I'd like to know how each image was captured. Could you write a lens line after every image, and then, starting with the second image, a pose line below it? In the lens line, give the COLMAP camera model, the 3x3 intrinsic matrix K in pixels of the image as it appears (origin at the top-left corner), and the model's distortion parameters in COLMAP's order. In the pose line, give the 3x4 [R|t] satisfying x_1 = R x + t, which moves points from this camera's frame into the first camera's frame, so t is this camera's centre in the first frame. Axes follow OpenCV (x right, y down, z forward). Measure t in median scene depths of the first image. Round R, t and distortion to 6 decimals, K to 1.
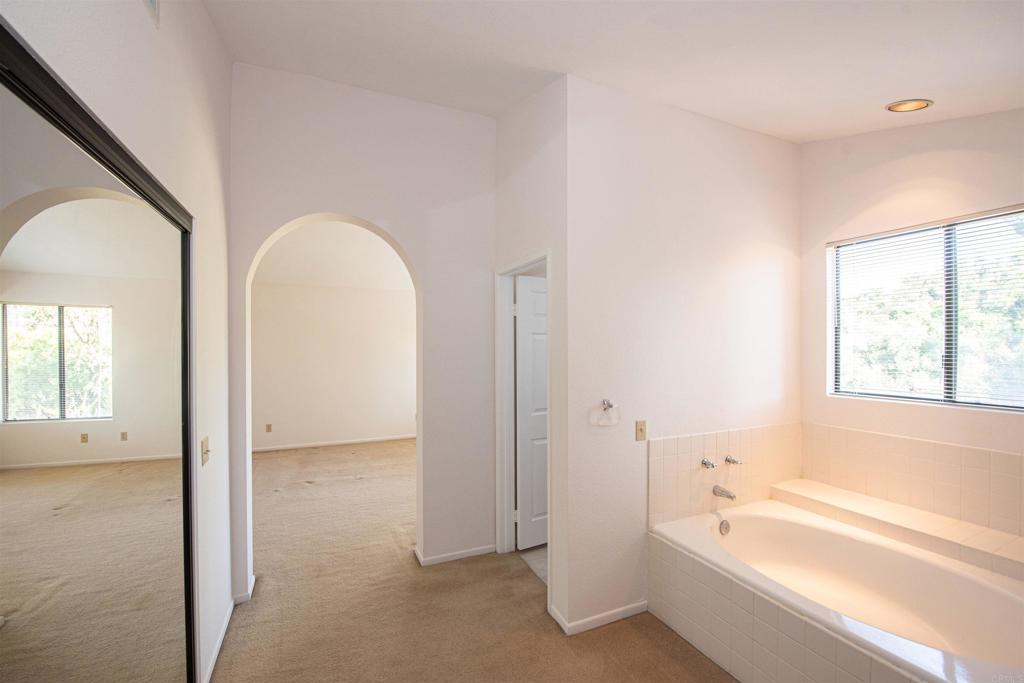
lens RADIAL K [[427.7, 0, 487.7], [0, 427.7, 347.3], [0, 0, 1]] dist [-0.014058, -0.002182]
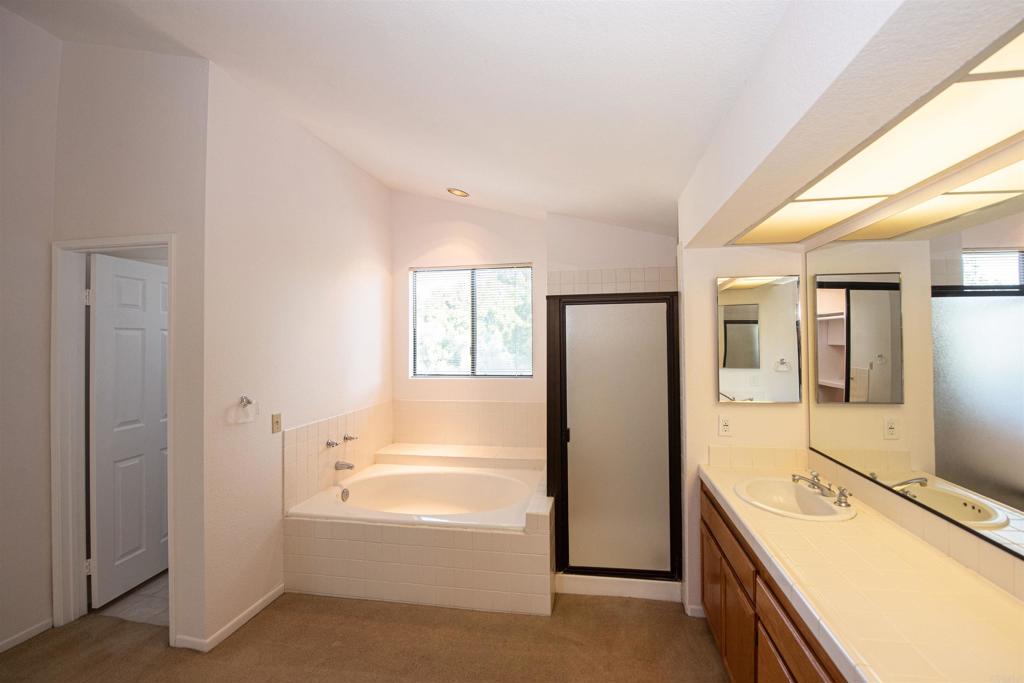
lens RADIAL K [[427.7, 0, 518.0], [0, 427.7, 337.1], [0, 0, 1]] dist [-0.014058, -0.002182]
pose [[0.565573, 0.004787, 0.824684, -0.157699], [0.009145, 0.999885, -0.012076, 0.000462], [-0.824647, 0.014372, 0.565465, -0.083733]]
